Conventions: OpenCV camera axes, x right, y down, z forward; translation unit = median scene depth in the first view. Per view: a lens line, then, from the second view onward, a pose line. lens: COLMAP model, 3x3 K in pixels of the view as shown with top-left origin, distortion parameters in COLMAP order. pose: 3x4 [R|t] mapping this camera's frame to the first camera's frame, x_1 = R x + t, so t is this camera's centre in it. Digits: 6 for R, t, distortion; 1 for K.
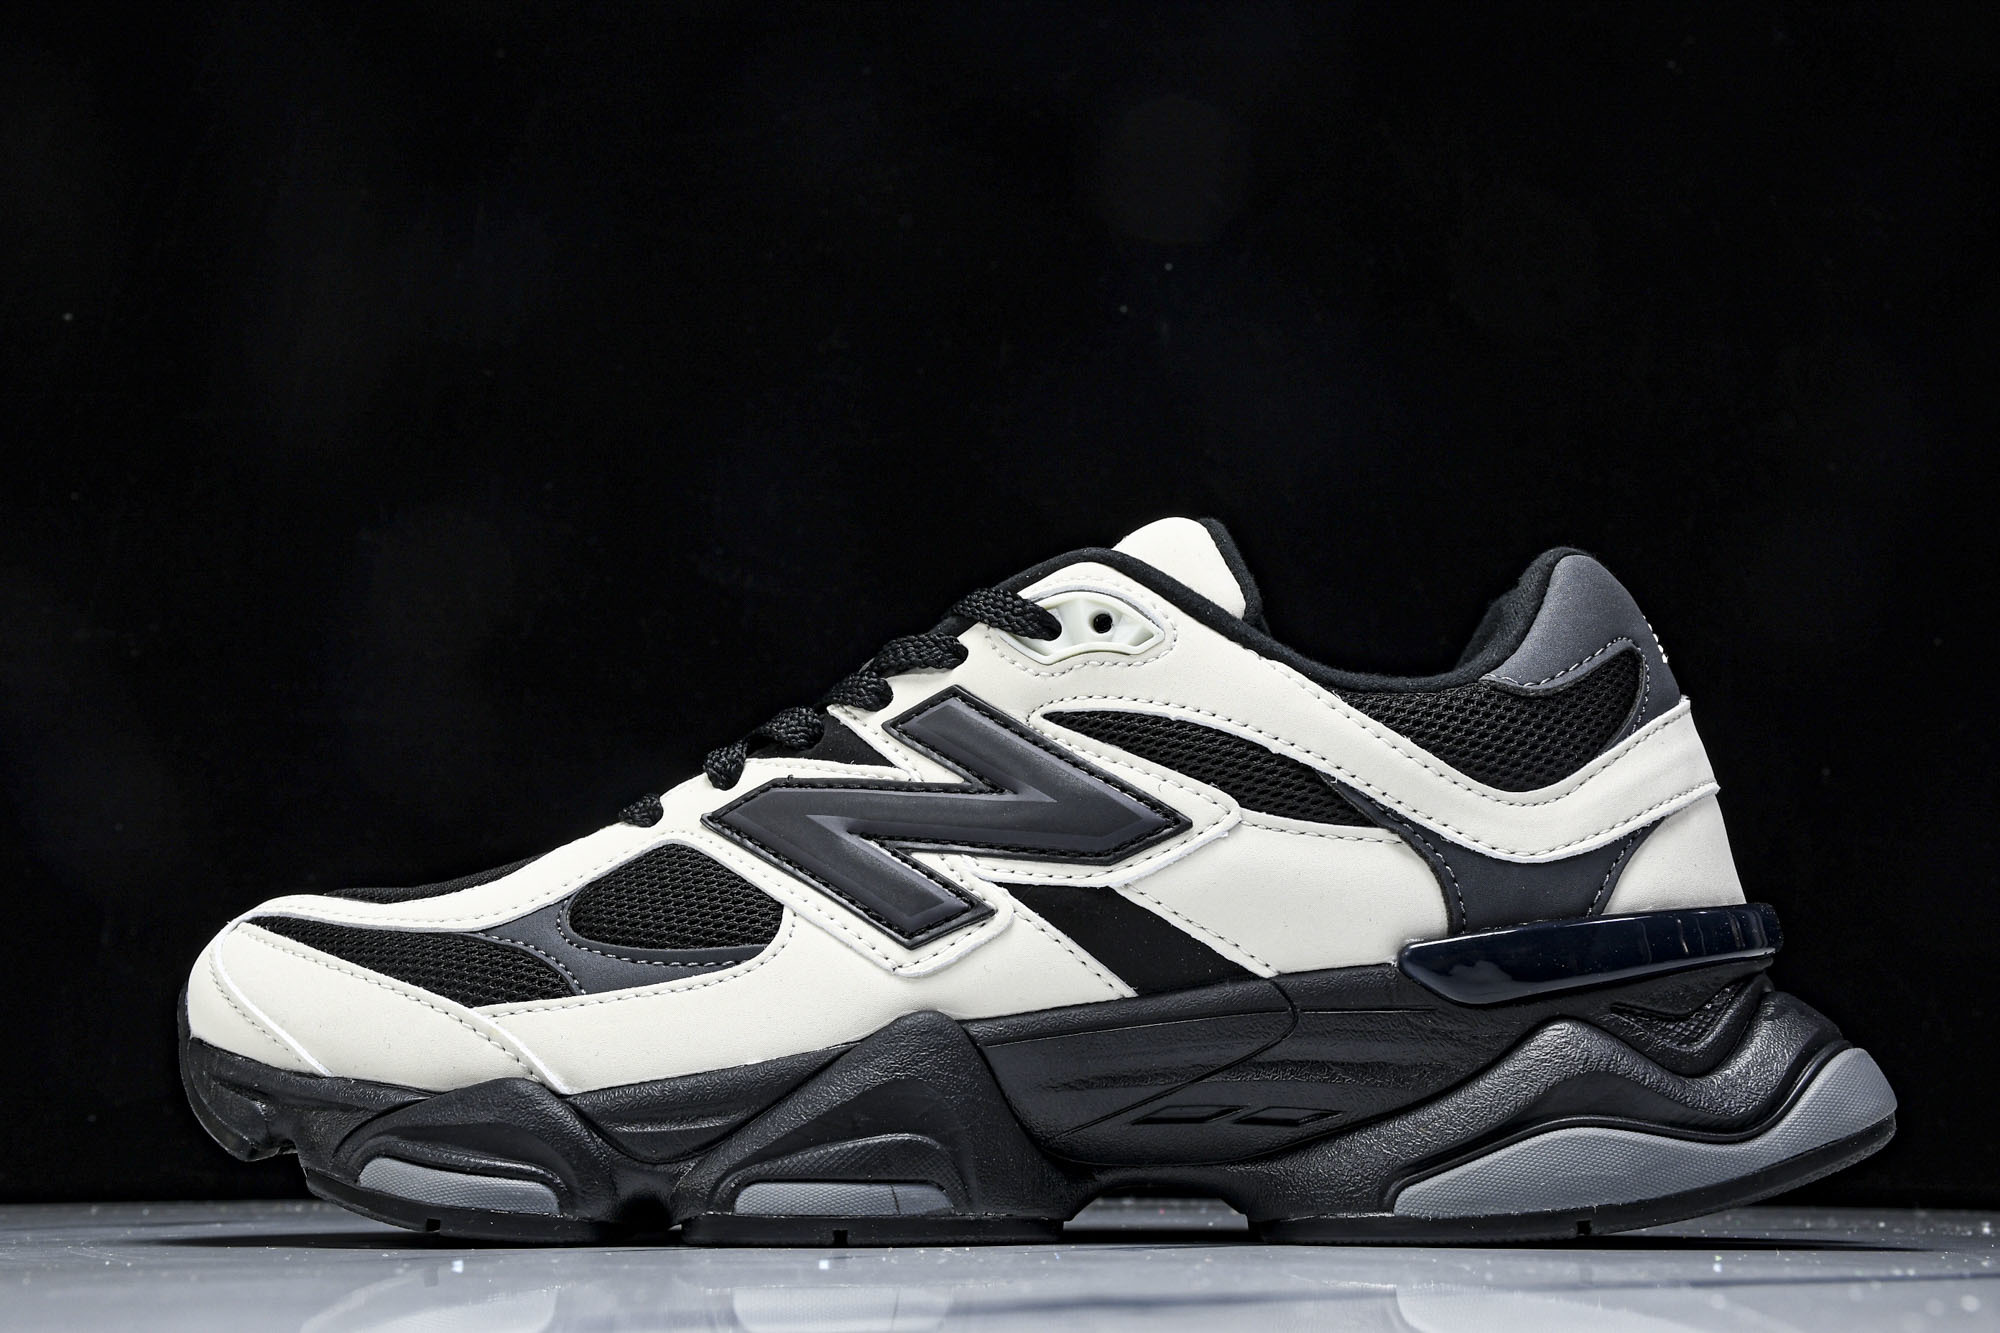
lens RADIAL K [[3211.8, 0, 1001.6], [0, 3211.8, 656.7], [0, 0, 1]] dist [0.132770, 0.000000]
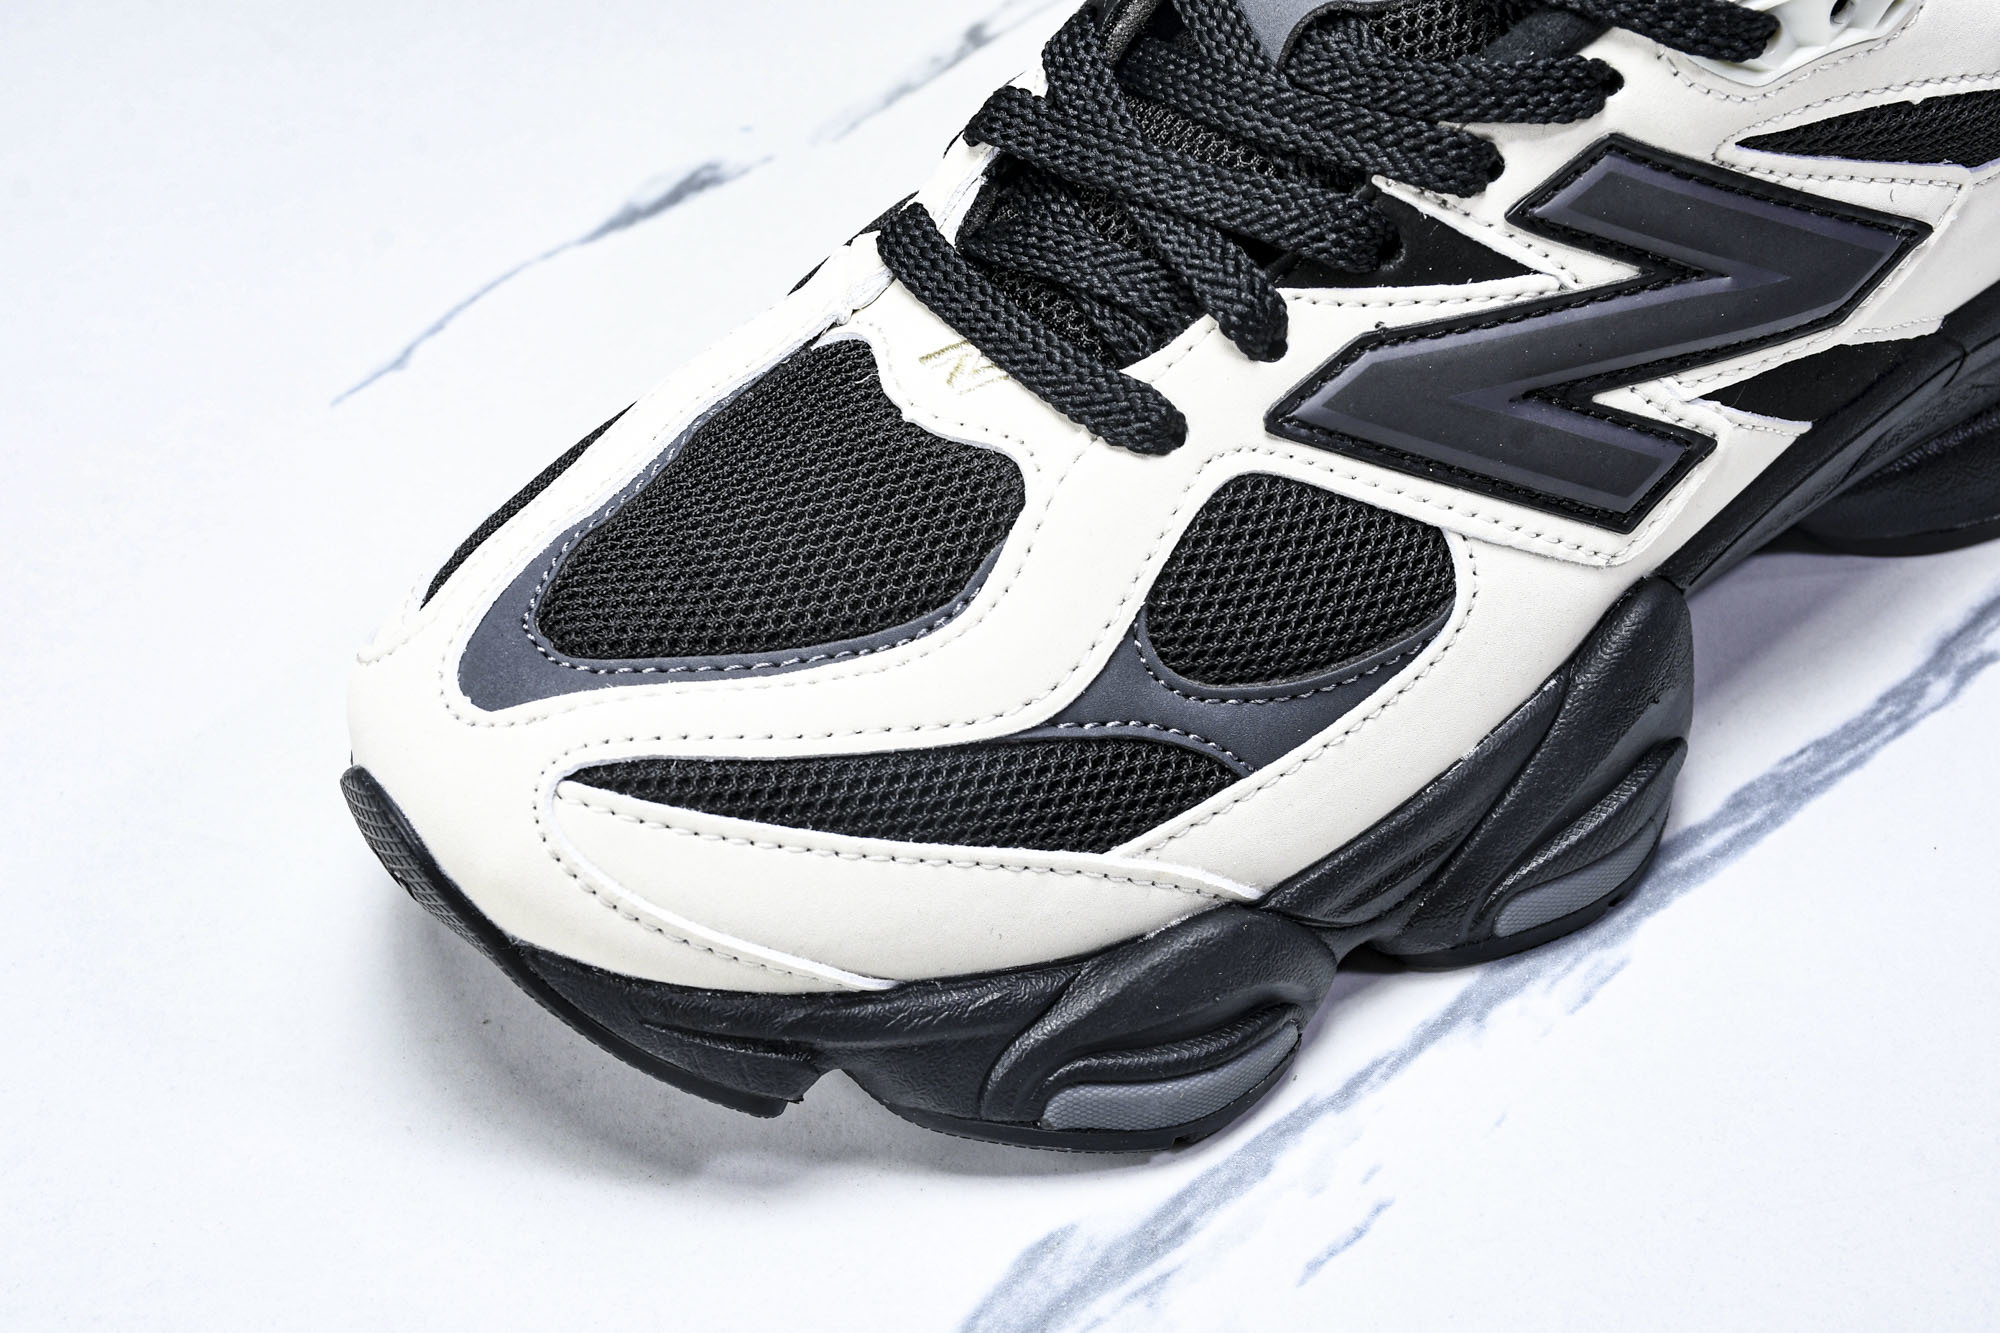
lens RADIAL K [[4421.9, 0, 958.3], [0, 4421.9, 719.0], [0, 0, 1]] dist [0.317611, 0.000000]
pose [[0.739856, -0.477126, 0.474304, -0.616068], [-0.078852, 0.638649, 0.765448, -0.616209], [-0.668128, -0.603721, 0.434886, 0.643042]]
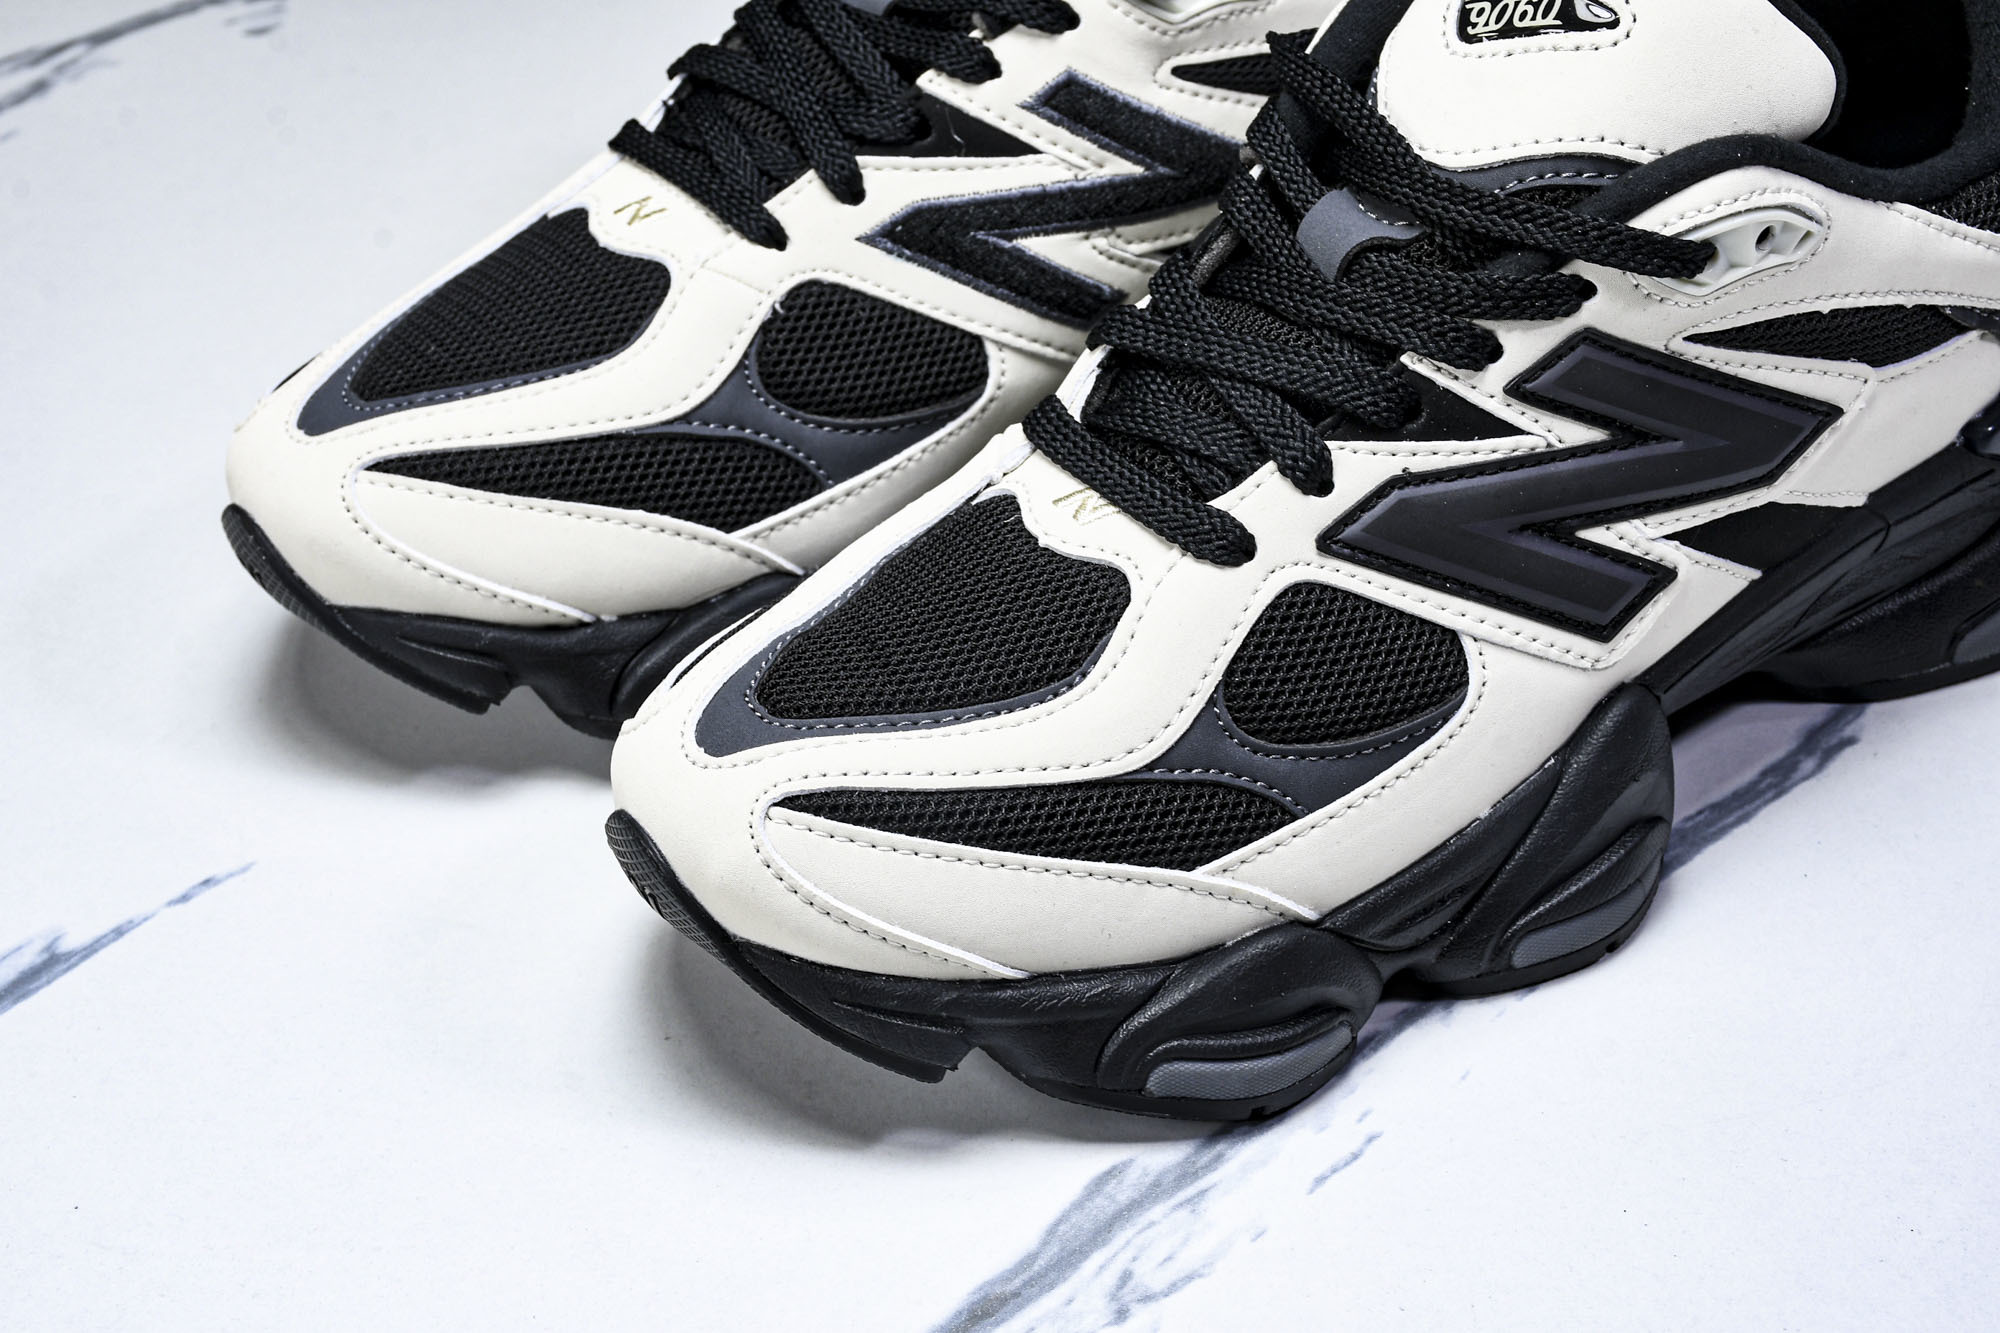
lens RADIAL K [[4262.0, 0, 973.2], [0, 4262.0, 698.1], [0, 0, 1]] dist [0.310221, 0.000000]
pose [[0.770458, -0.414451, 0.484381, -0.750827], [-0.040684, 0.726308, 0.686164, -0.712922], [-0.636192, -0.548367, 0.542728, 0.446704]]
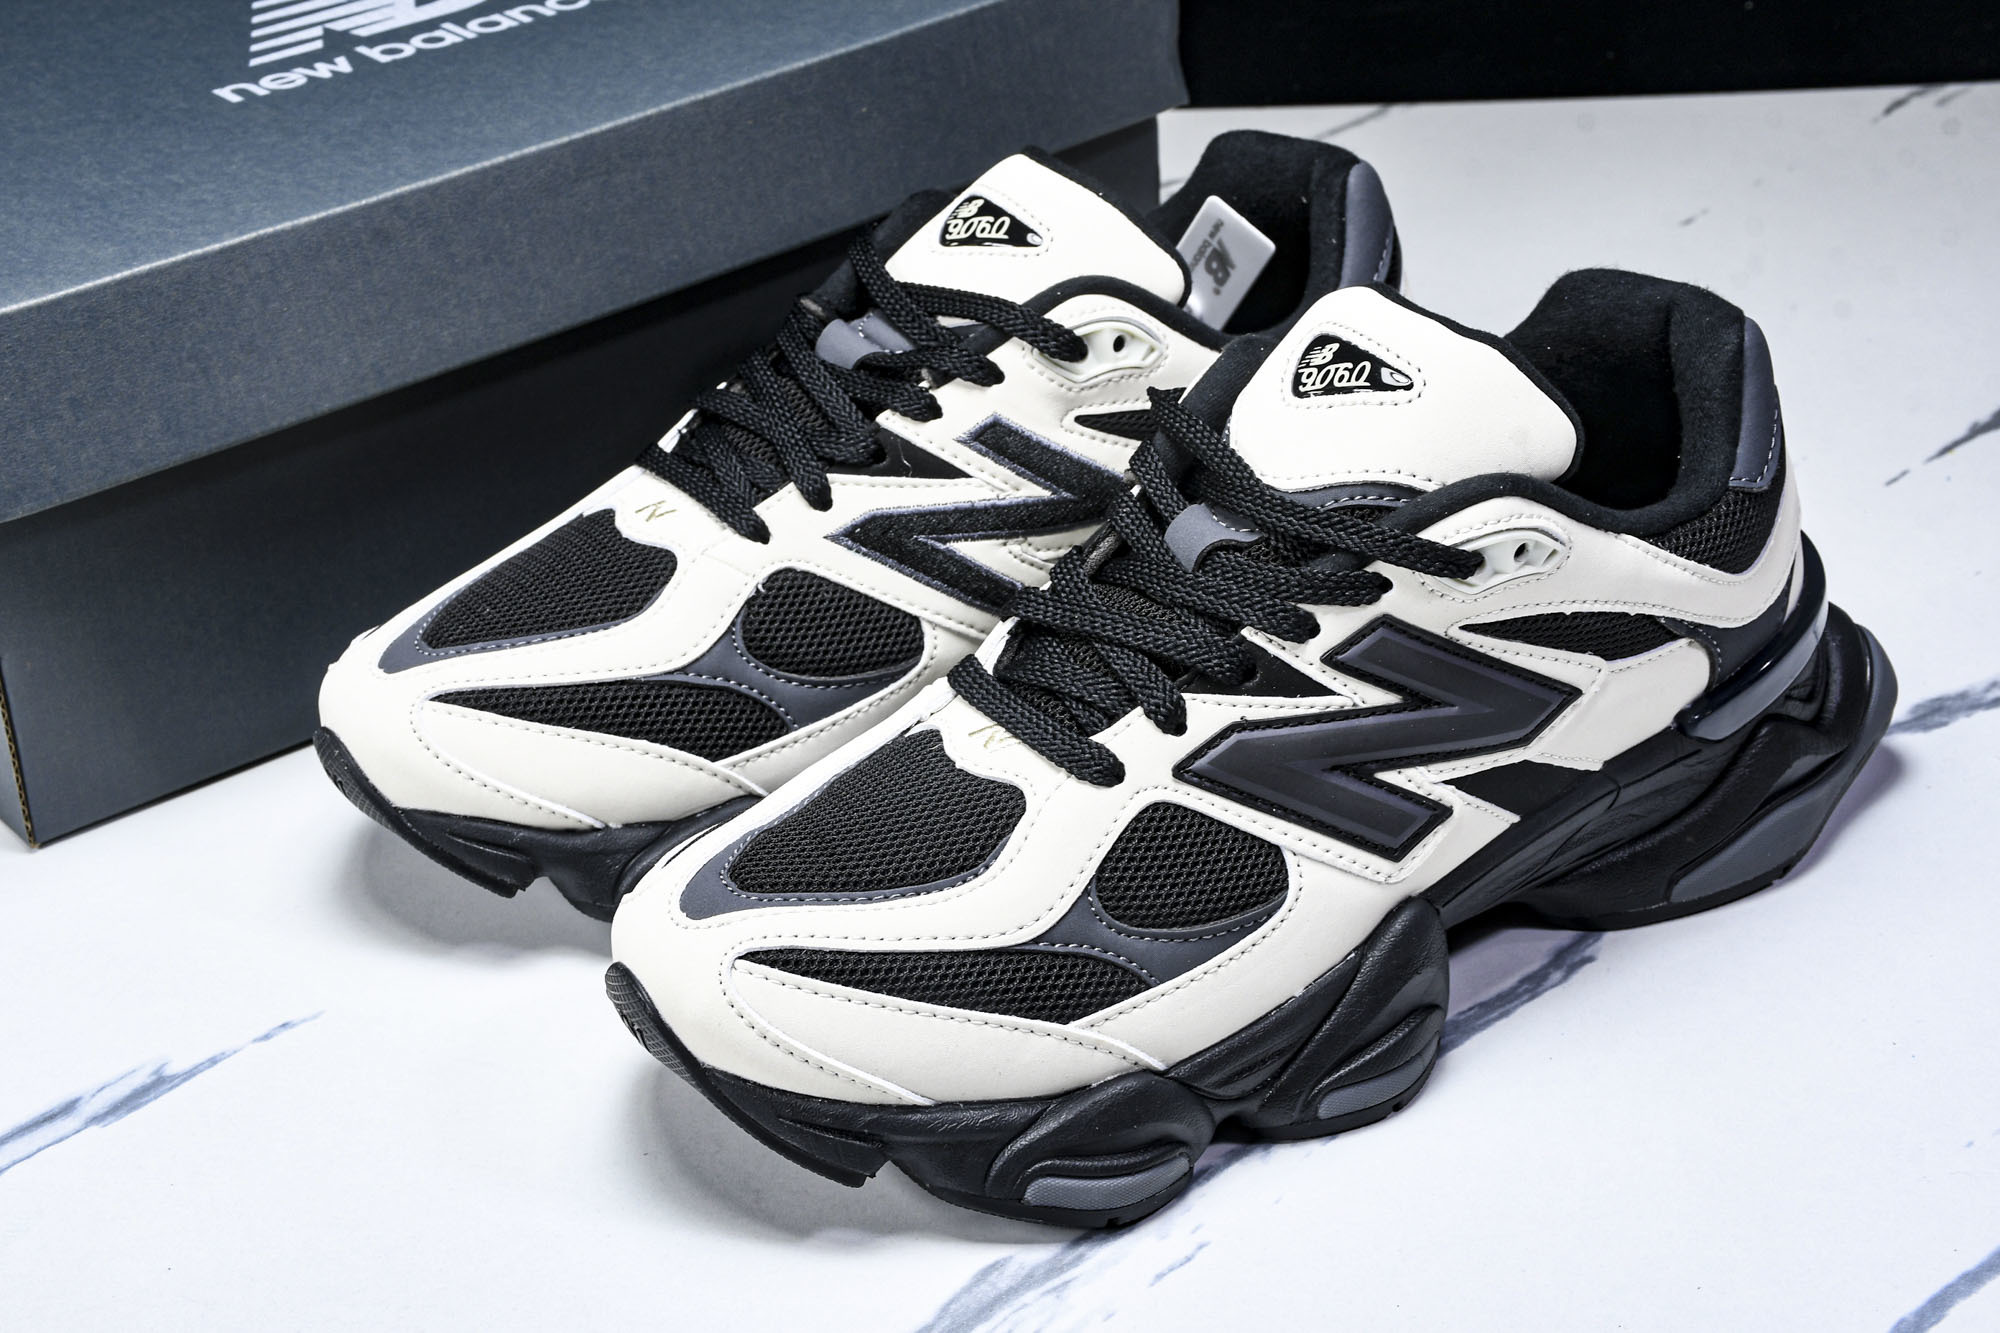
lens RADIAL K [[3635.2, 0, 982.8], [0, 3635.2, 653.4], [0, 0, 1]] dist [0.175851, 0.000000]
pose [[0.776443, -0.331458, 0.535978, -0.815139], [-0.078978, 0.792619, 0.604580, -0.743219], [-0.625219, -0.511753, 0.589246, 0.356886]]
